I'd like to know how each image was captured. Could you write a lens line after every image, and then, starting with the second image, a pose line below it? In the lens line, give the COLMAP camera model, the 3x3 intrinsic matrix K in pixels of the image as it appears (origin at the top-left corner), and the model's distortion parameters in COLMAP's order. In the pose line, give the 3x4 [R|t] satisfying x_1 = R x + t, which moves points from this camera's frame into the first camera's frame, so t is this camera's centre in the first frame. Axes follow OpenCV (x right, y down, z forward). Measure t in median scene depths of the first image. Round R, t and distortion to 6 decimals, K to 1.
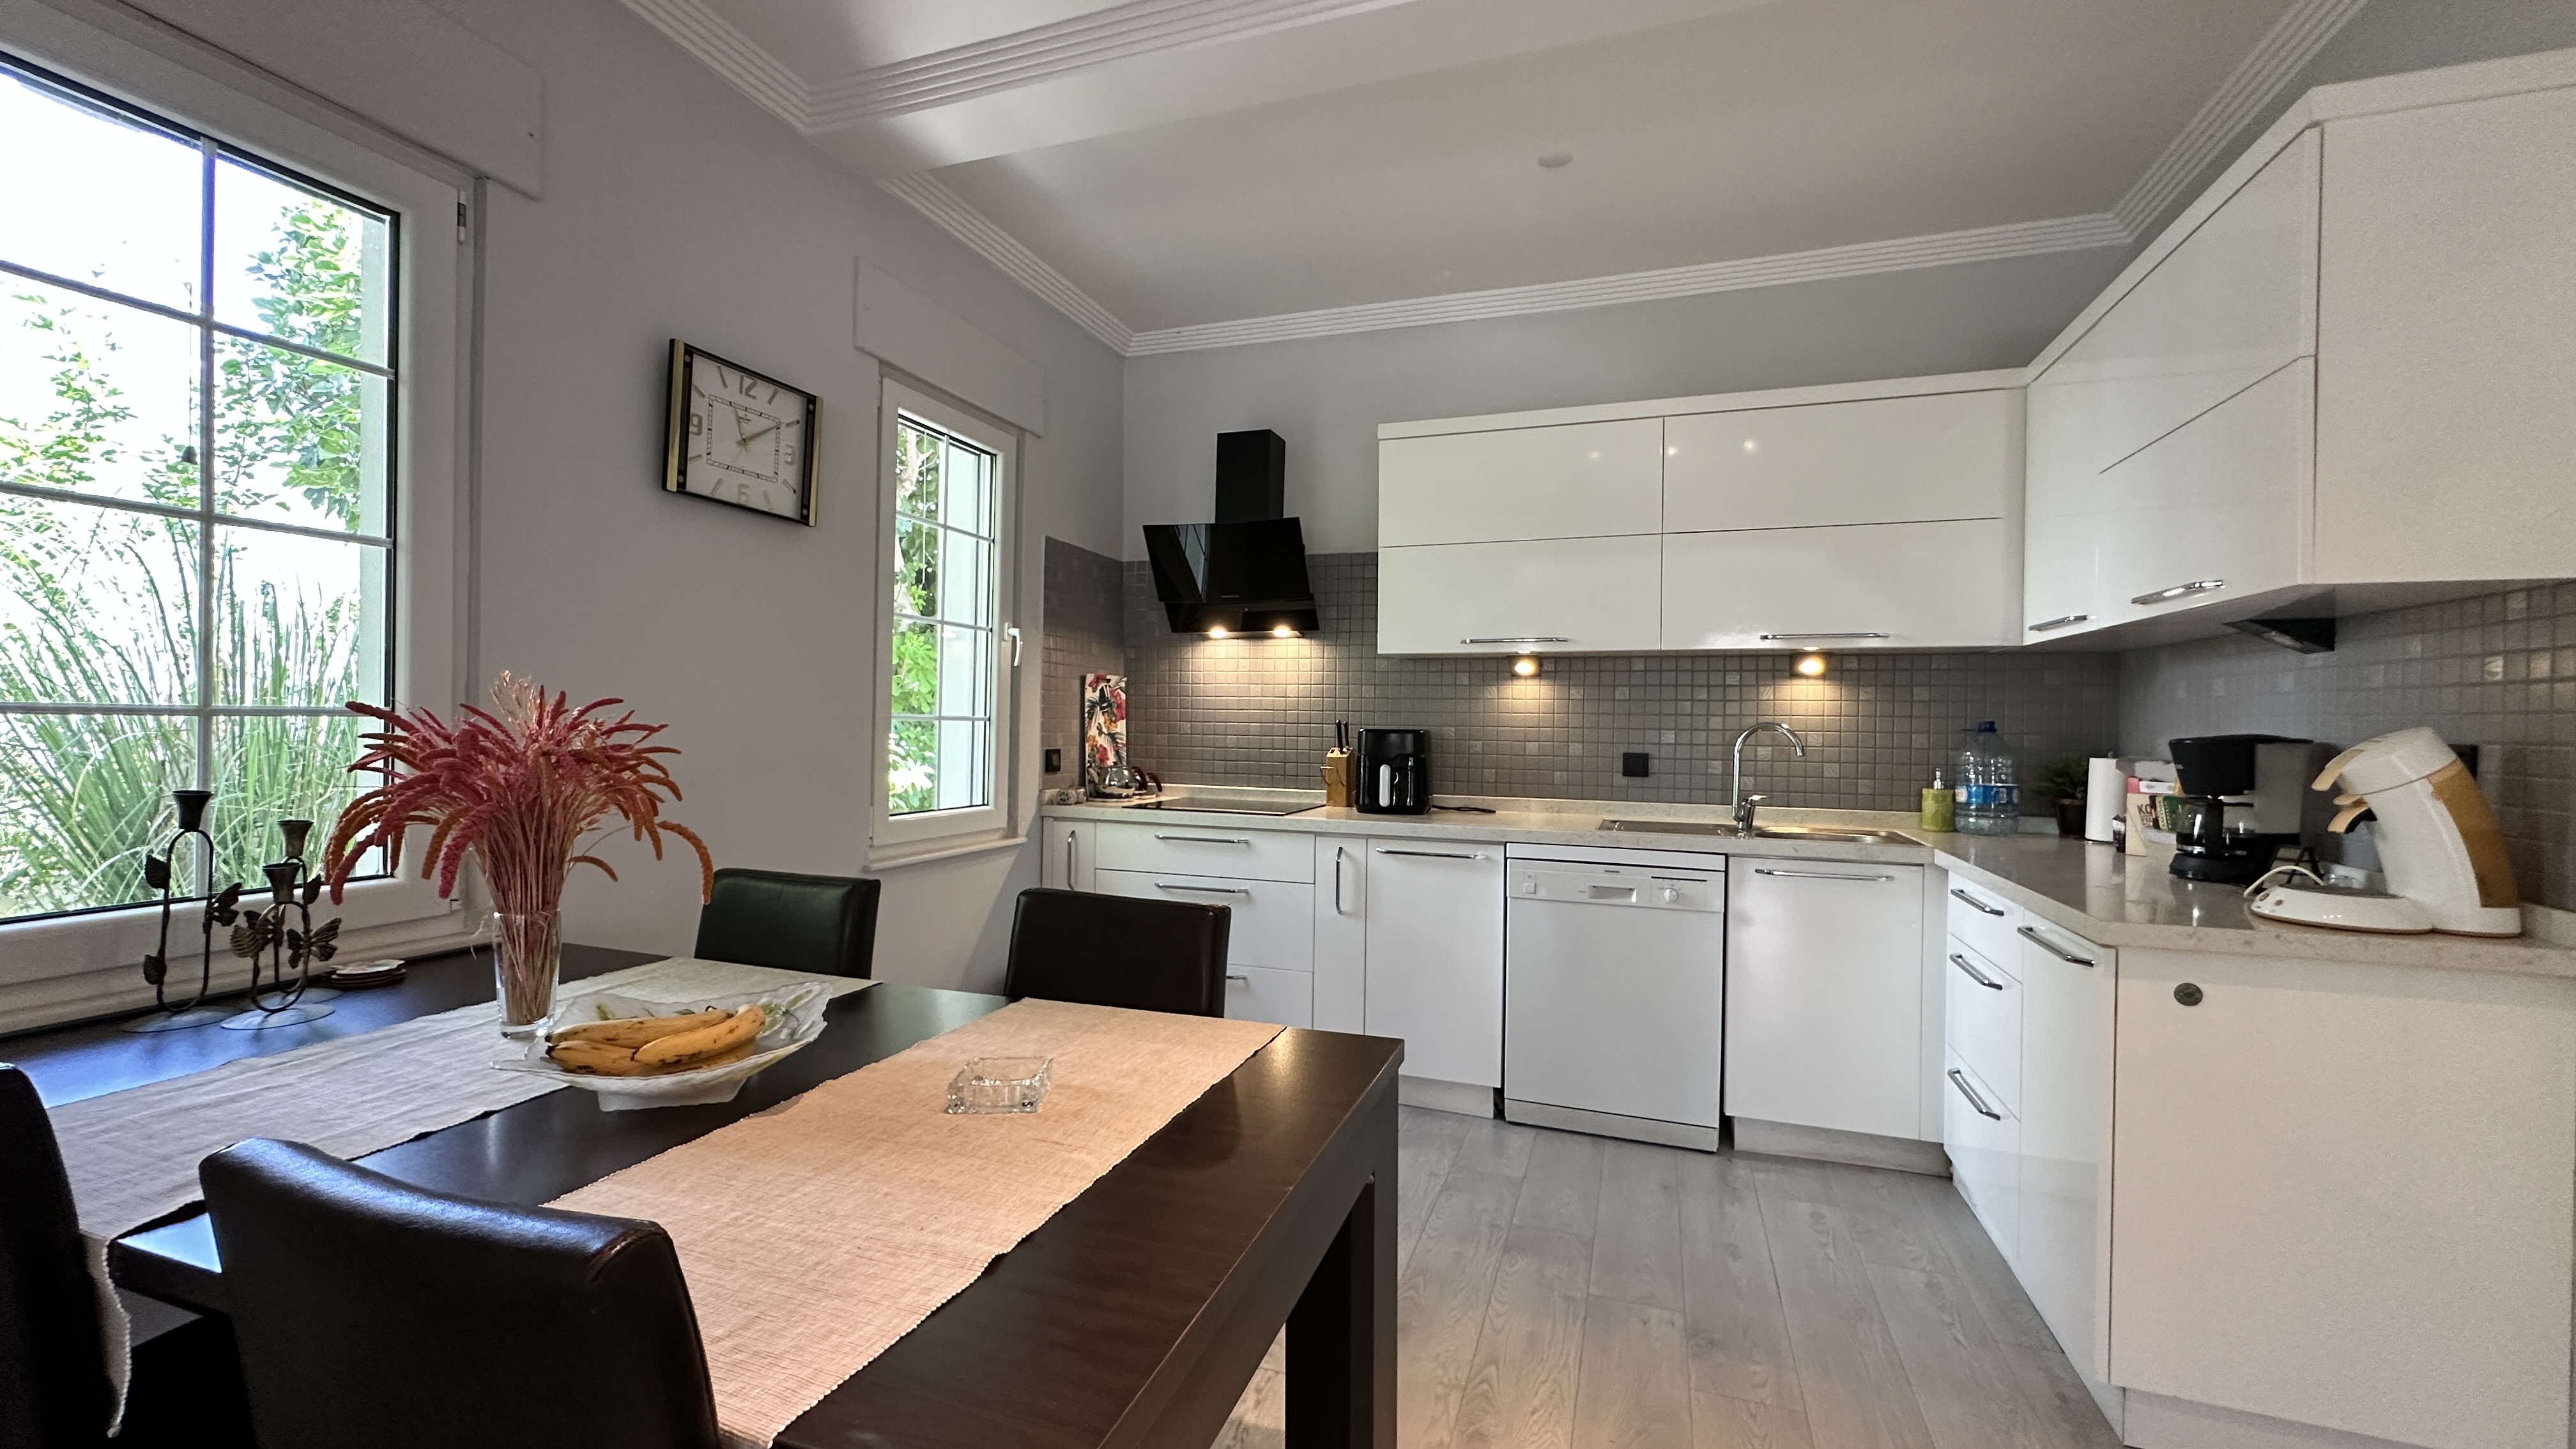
lens RADIAL K [[1029.6, 0, 1284.0], [0, 1029.6, 724.1], [0, 0, 1]] dist [-0.002947, 0.000665]
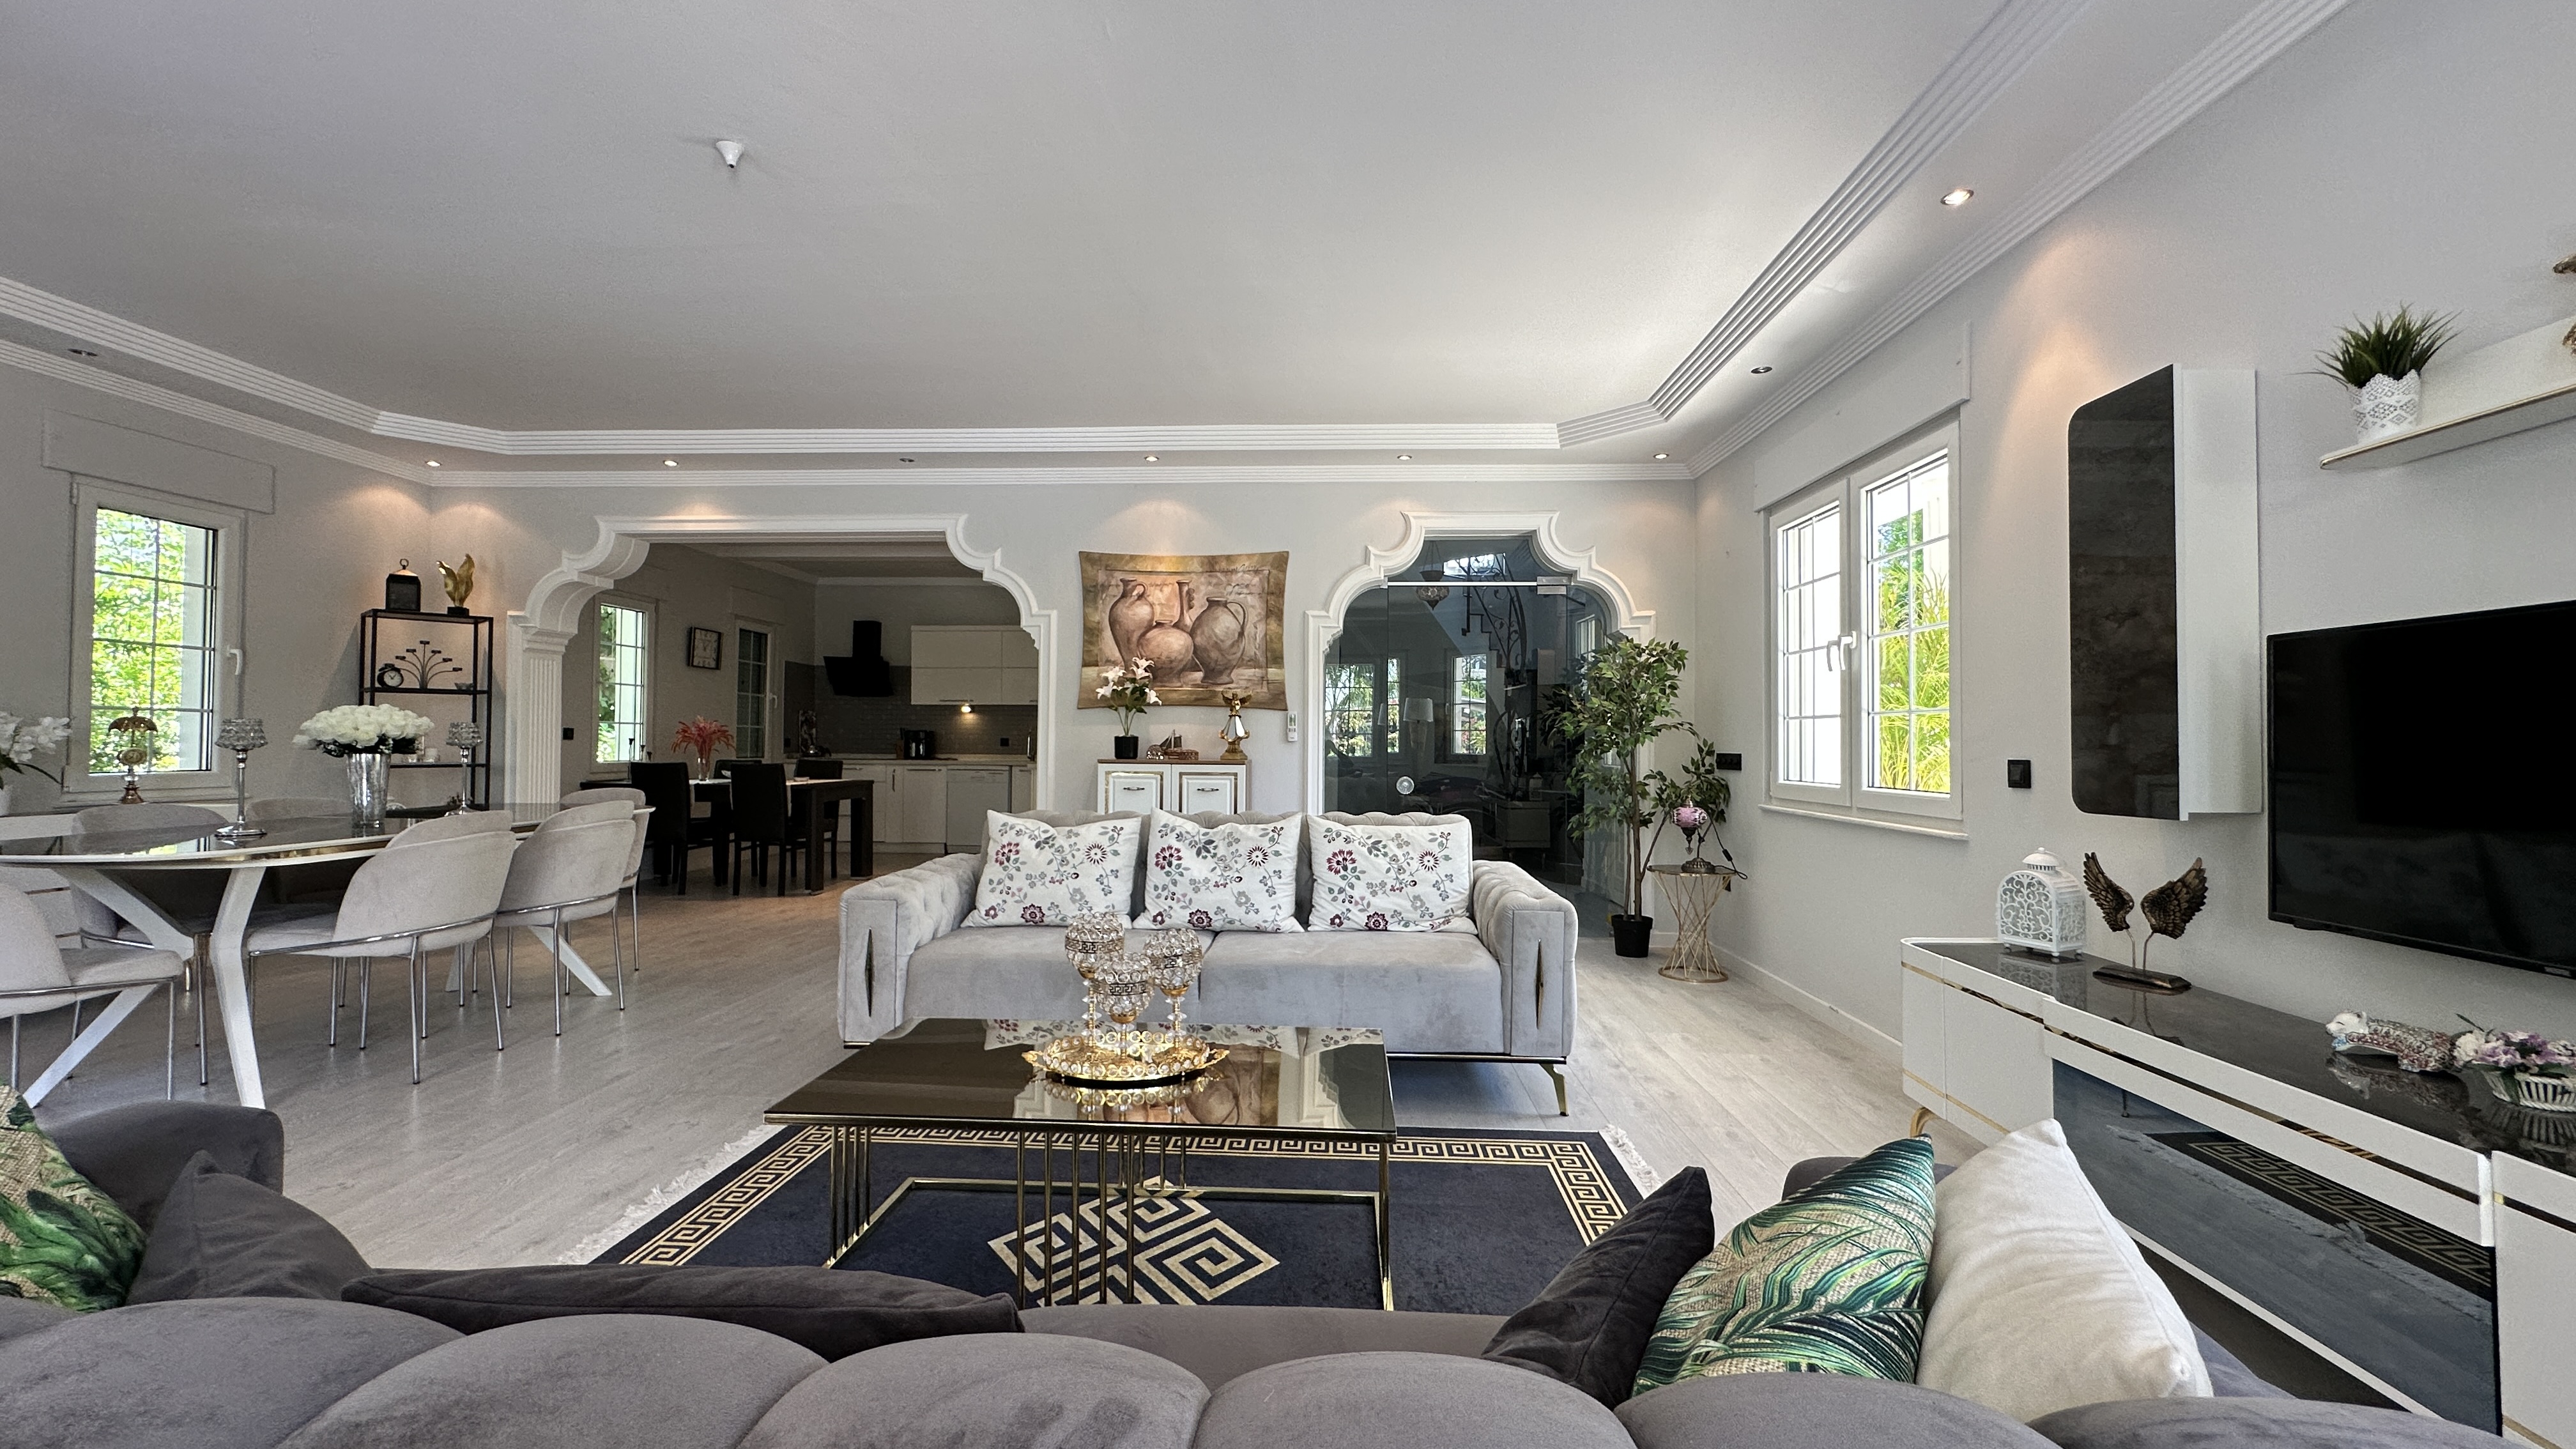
lens RADIAL K [[1029.6, 0, 1284.0], [0, 1029.6, 724.1], [0, 0, 1]] dist [-0.002947, 0.000665]
pose [[0.957876, -0.000204, 0.287182, 0.319488], [0.006008, 0.999795, -0.019326, 0.058182], [-0.287119, 0.020237, 0.957681, -2.511061]]
